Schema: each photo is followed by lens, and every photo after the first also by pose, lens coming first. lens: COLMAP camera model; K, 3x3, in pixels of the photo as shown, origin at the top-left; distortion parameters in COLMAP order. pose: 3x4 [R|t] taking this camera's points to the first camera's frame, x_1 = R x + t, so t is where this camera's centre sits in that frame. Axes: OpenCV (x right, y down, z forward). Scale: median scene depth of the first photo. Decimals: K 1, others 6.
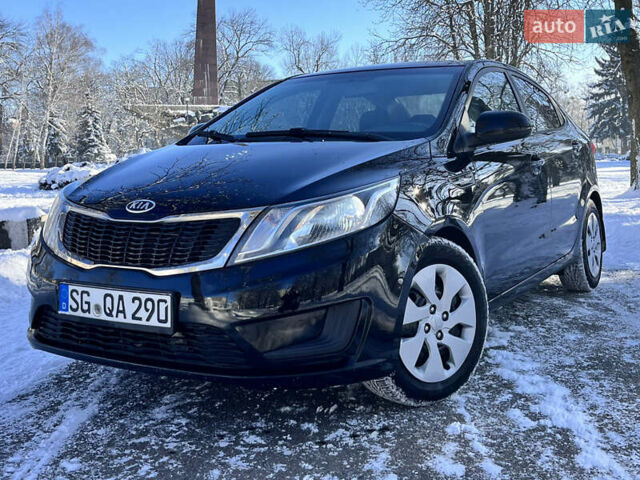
lens RADIAL K [[727.8, 0, 324.5], [0, 727.8, 133.0], [0, 0, 1]] dist [0.000728, 0.015579]
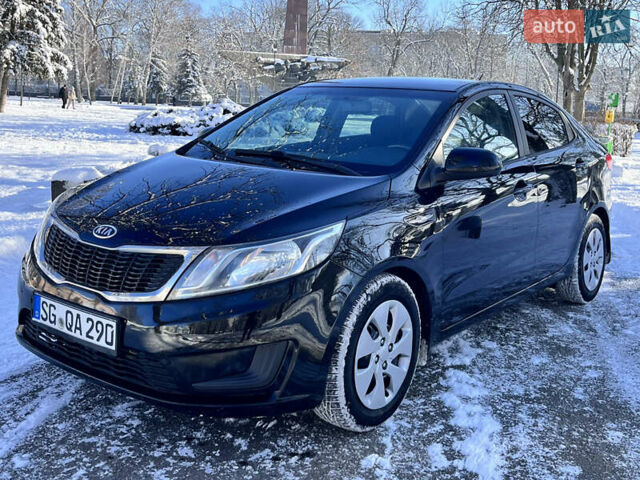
lens RADIAL K [[694.8, 0, 327.6], [0, 694.8, 157.0], [0, 0, 1]] dist [0.006957, 0.013974]
pose [[0.992031, 0.067567, -0.106346, 0.186133], [-0.056263, 0.992781, 0.105928, -0.142735], [0.112736, -0.099100, 0.988671, 0.012996]]
